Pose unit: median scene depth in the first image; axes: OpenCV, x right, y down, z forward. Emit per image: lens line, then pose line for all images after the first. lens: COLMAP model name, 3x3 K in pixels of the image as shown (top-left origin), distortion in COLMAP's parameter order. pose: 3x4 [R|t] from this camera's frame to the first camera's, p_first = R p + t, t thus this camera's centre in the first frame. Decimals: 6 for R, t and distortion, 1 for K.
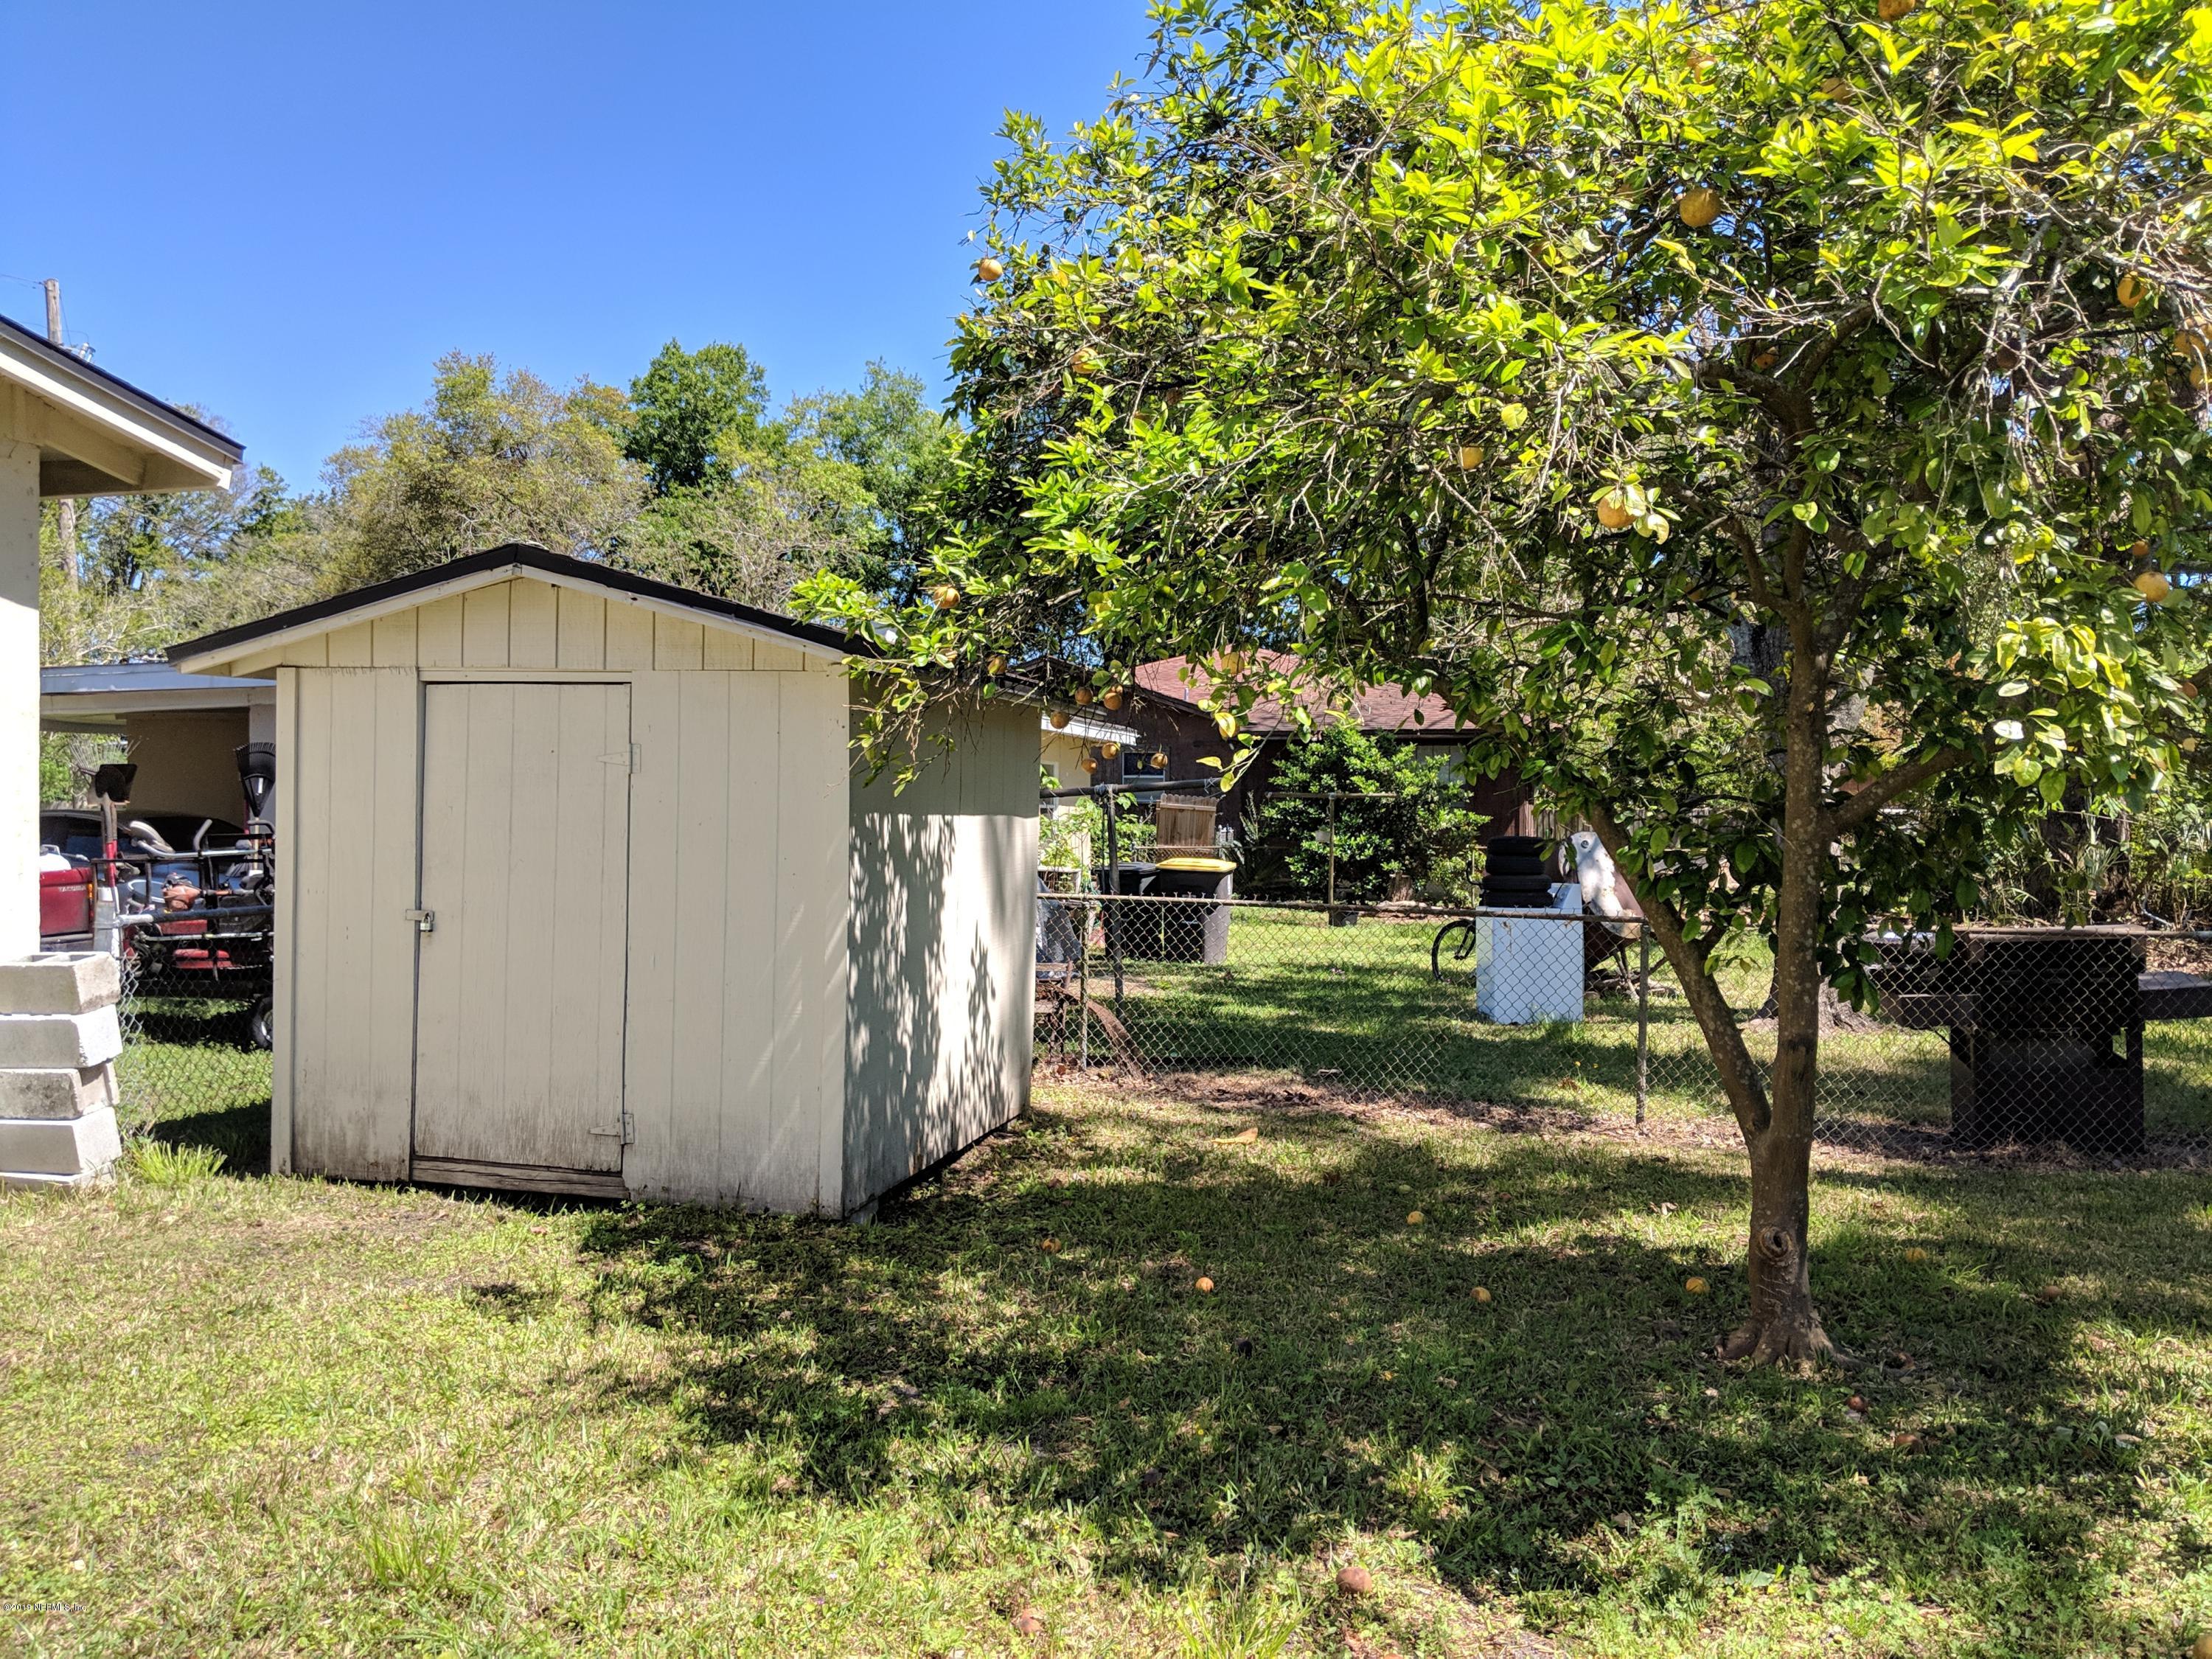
lens RADIAL K [[1762.1, 0, 1113.9], [0, 1762.1, 828.0], [0, 0, 1]] dist [0.067786, -0.177085]
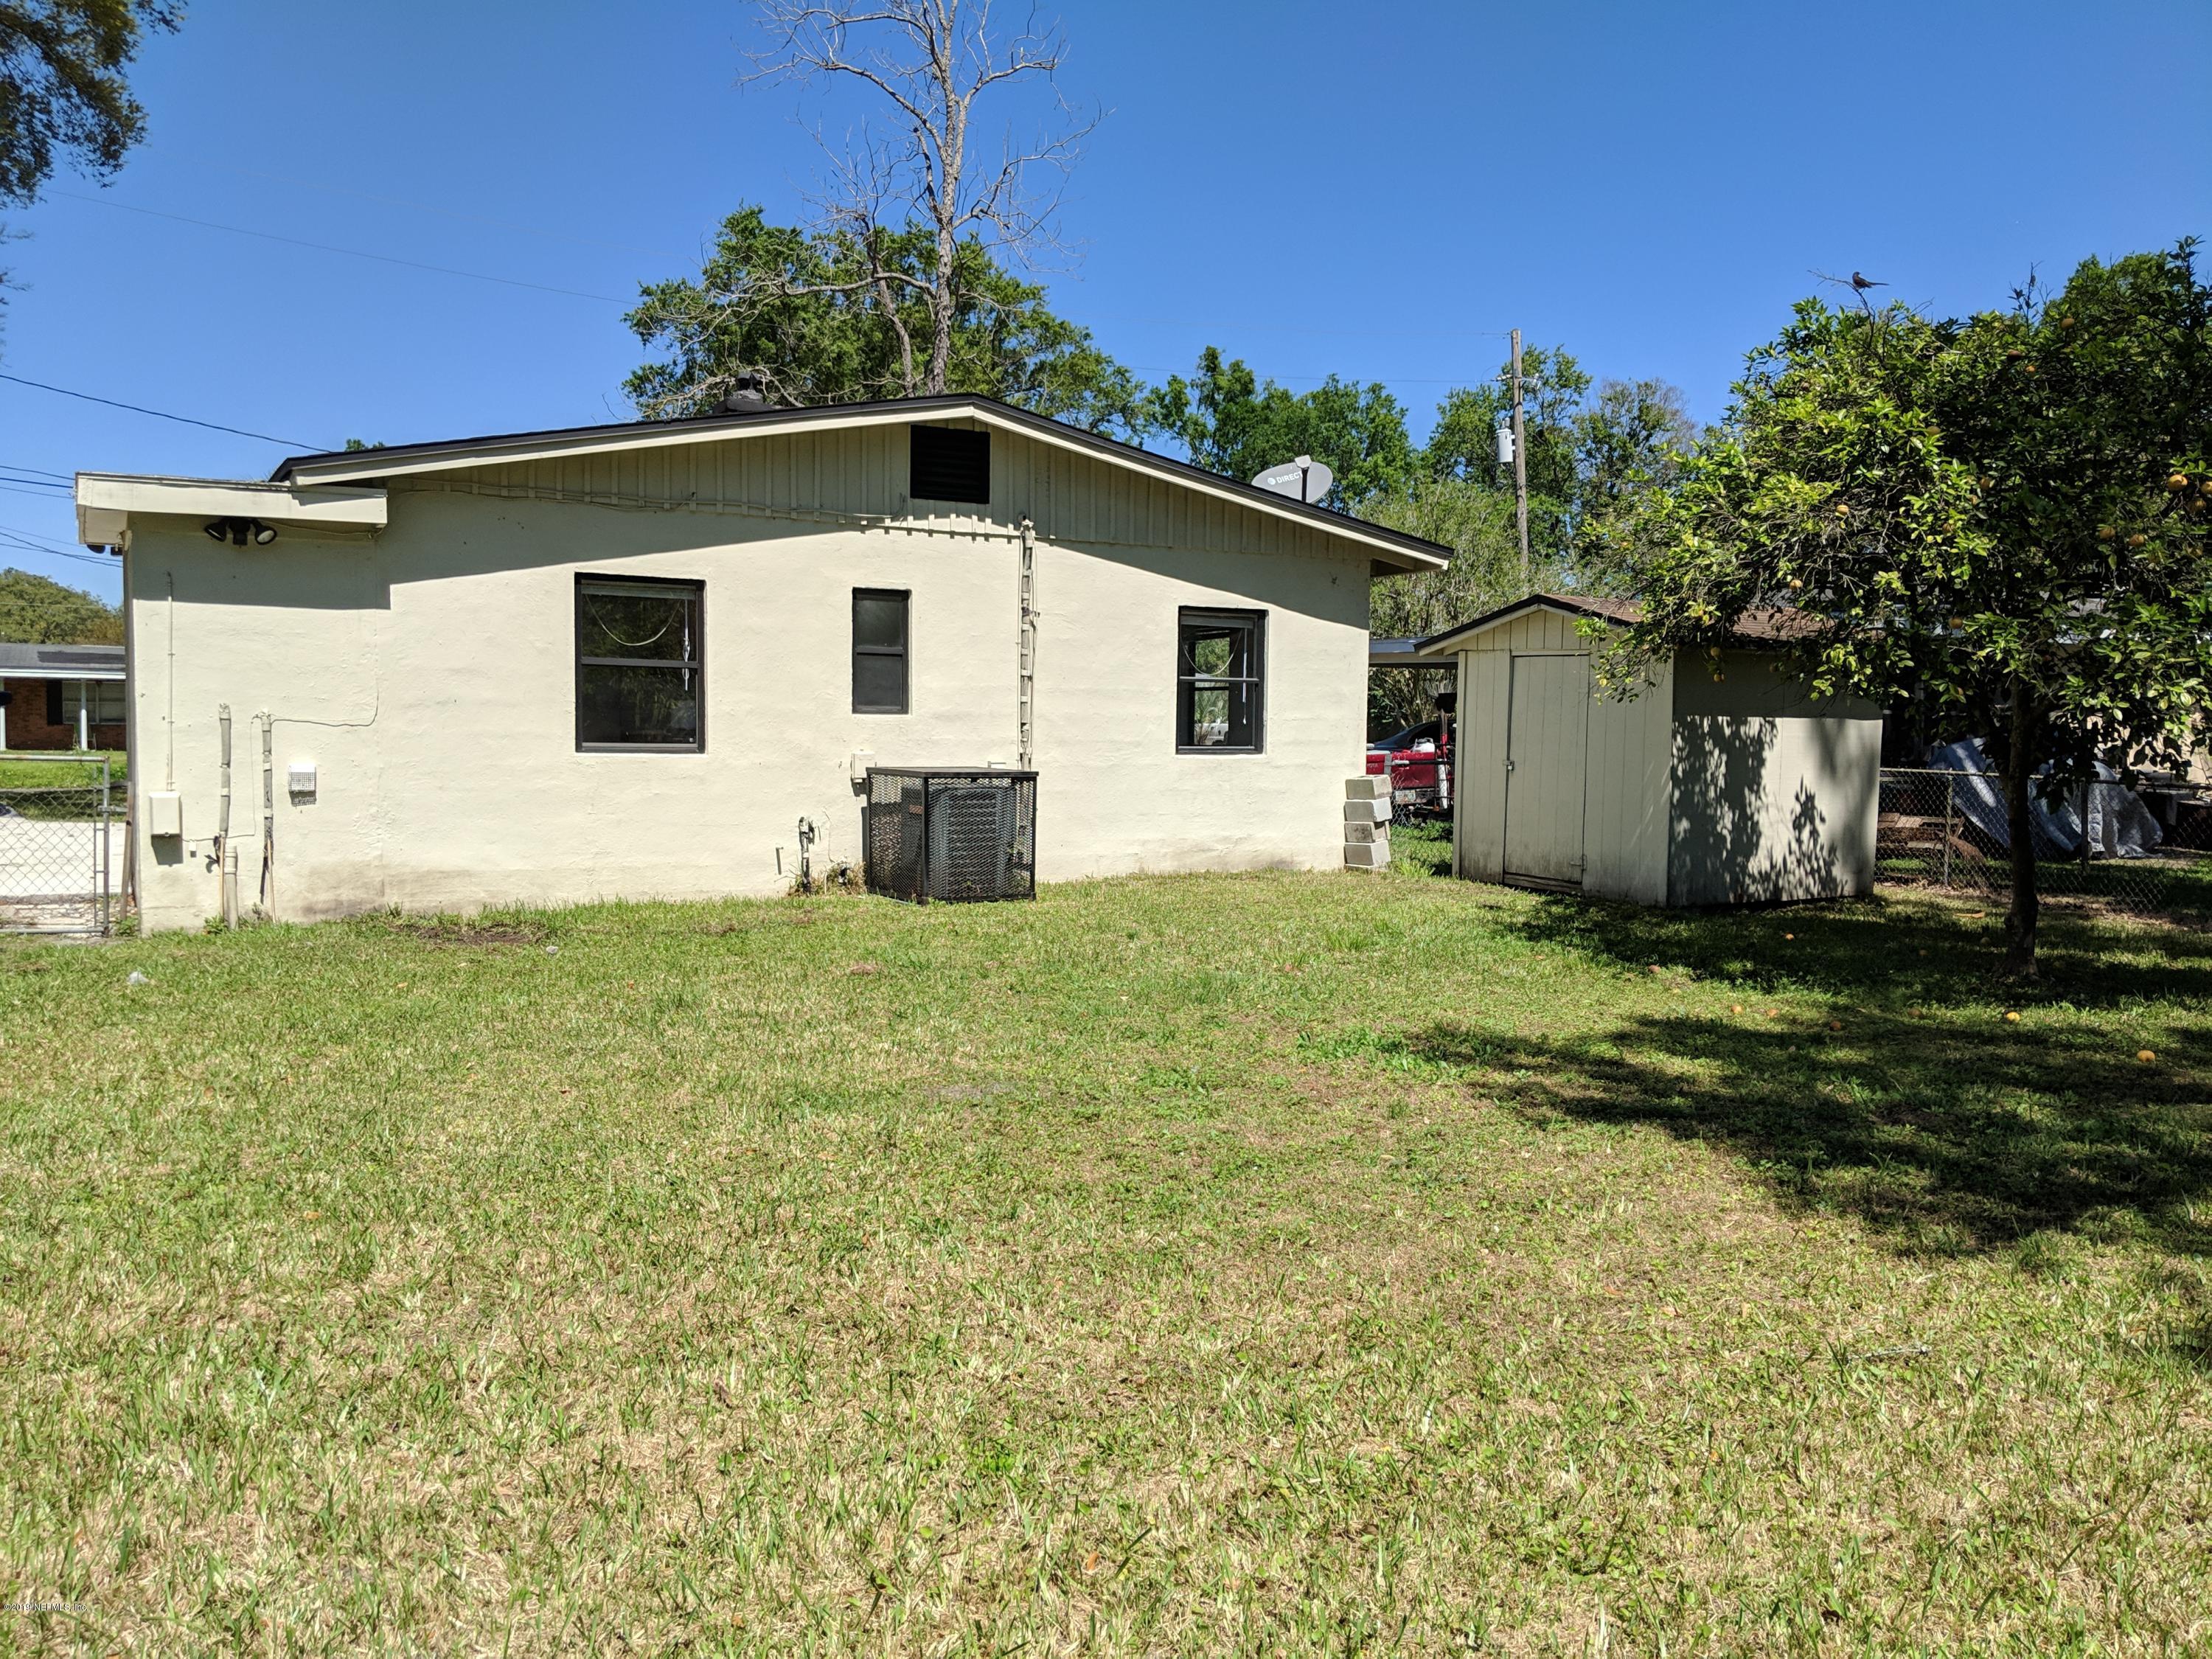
lens RADIAL K [[1762.1, 0, 1113.9], [0, 1762.1, 828.0], [0, 0, 1]] dist [0.067786, -0.177085]
pose [[0.700566, 0.044412, -0.712204, 0.813161], [-0.012157, 0.998659, 0.050317, 0.025138], [0.713484, -0.026593, 0.700166, -0.868421]]
